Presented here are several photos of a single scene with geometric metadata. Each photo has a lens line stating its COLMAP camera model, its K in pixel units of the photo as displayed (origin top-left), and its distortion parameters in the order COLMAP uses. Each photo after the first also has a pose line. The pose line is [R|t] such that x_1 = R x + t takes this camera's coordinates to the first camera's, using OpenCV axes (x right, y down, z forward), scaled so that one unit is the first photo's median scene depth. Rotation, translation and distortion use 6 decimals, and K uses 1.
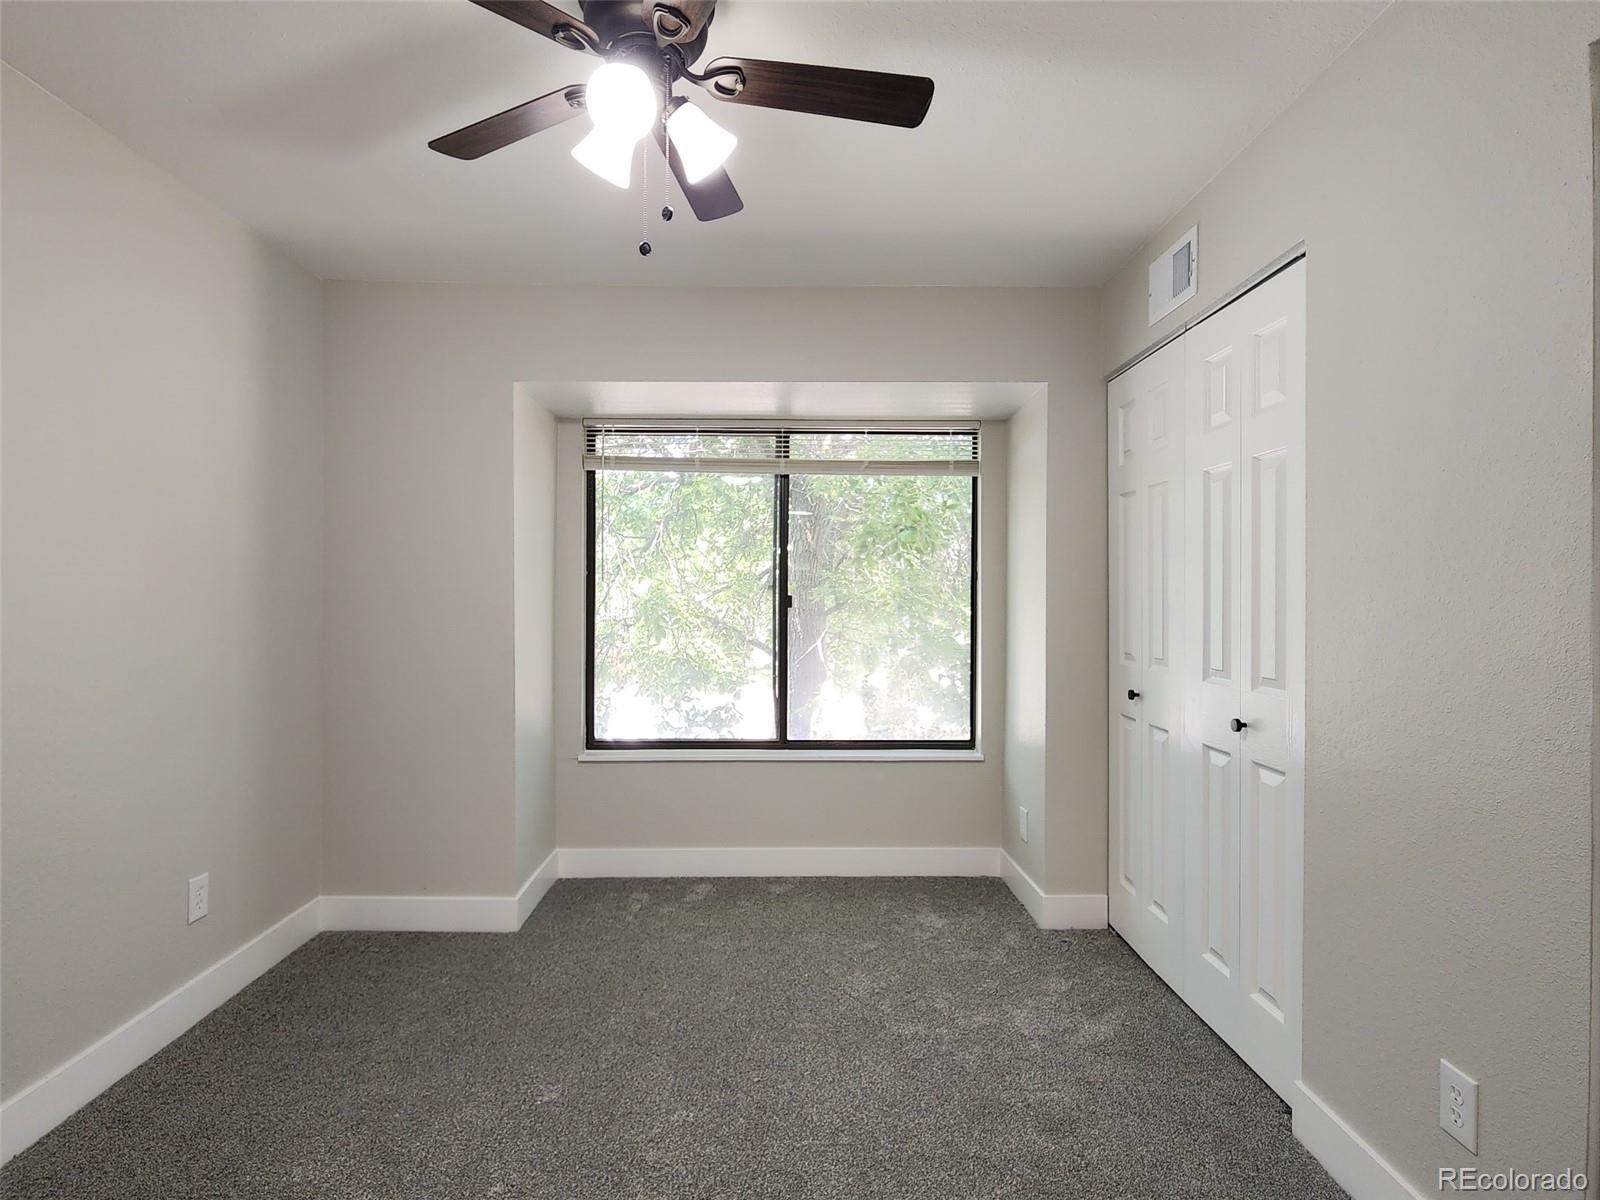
lens RADIAL K [[839.3, 0, 800.3], [0, 839.3, 598.7], [0, 0, 1]] dist [0.008434, -0.005045]
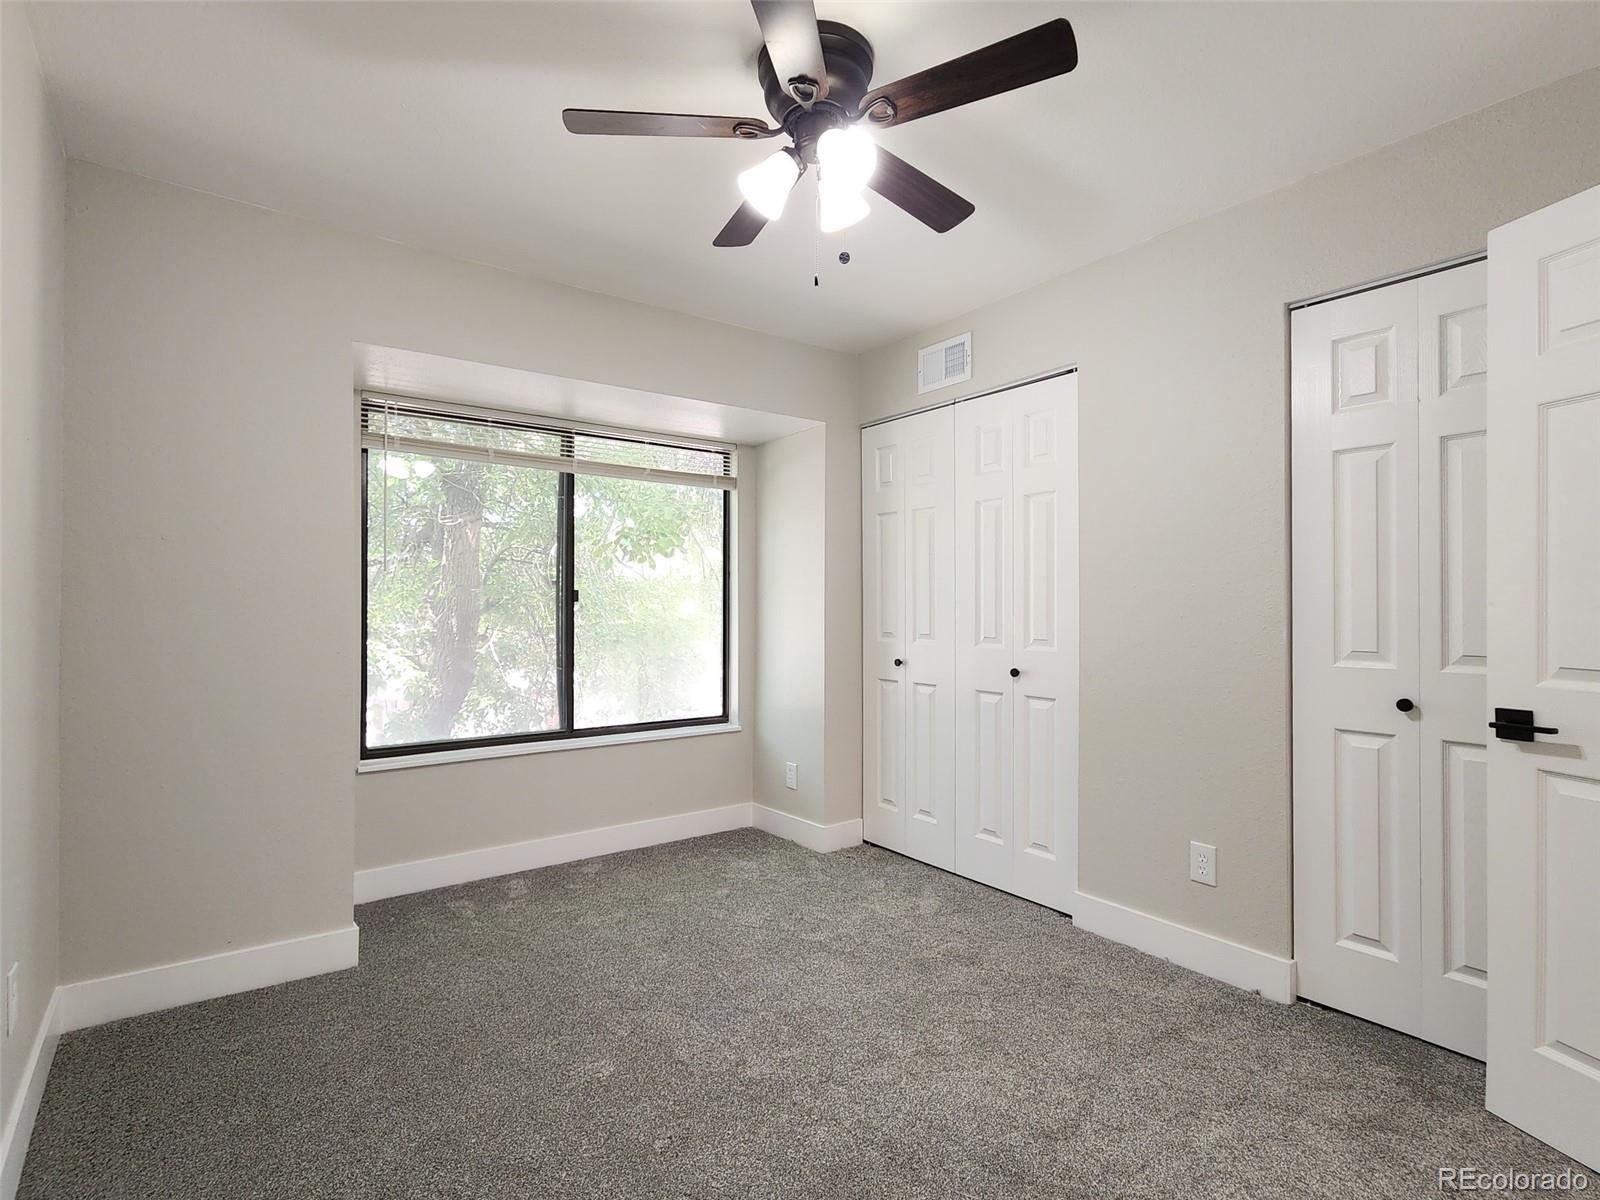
lens RADIAL K [[783.8, 0, 796.8], [0, 783.8, 601.1], [0, 0, 1]] dist [-0.002120, -0.000336]
pose [[0.814688, 0.000905, 0.579899, -0.379809], [0.003413, 0.999974, -0.006356, 0.018561], [-0.579889, 0.007158, 0.814664, 0.053808]]
